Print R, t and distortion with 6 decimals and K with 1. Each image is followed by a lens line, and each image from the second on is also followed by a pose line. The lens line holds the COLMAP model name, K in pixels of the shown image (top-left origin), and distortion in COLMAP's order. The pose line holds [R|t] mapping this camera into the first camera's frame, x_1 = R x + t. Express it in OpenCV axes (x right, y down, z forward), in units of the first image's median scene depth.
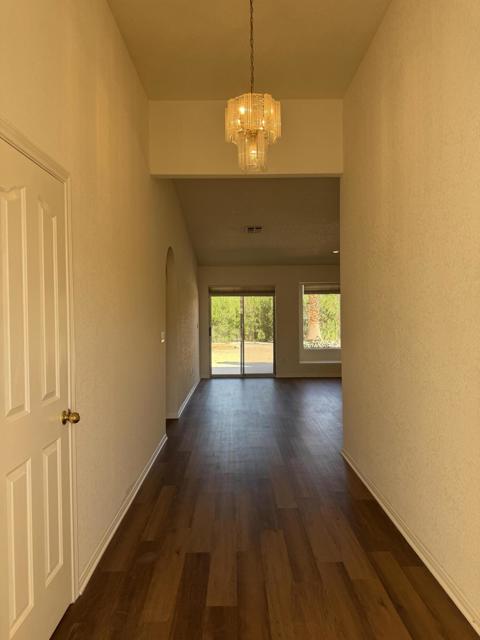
lens RADIAL K [[457.3, 0, 242.1], [0, 457.3, 318.3], [0, 0, 1]] dist [0.104311, -0.172428]
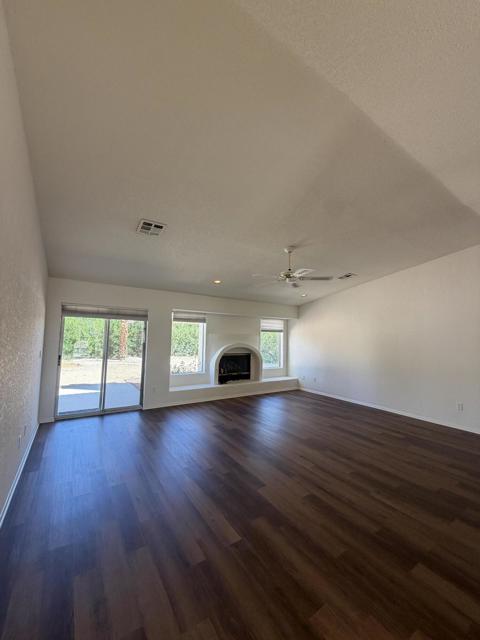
lens RADIAL K [[257.4, 0, 242.0], [0, 257.4, 319.9], [0, 0, 1]] dist [0.001181, 0.000179]
pose [[0.840394, 0.066451, 0.537886, -0.048788], [-0.027351, 0.996390, -0.080362, -0.013709], [-0.541285, 0.052825, 0.839178, 0.451473]]
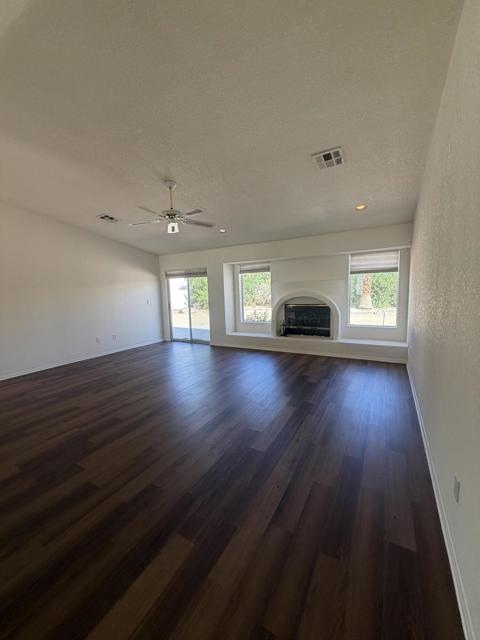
lens RADIAL K [[257.4, 0, 242.0], [0, 257.4, 319.9], [0, 0, 1]] dist [0.001181, 0.000179]
pose [[0.857464, 0.044556, -0.512611, 0.484962], [0.014877, 0.993680, 0.111256, -0.010047], [0.514329, -0.103024, 0.851382, 0.473349]]
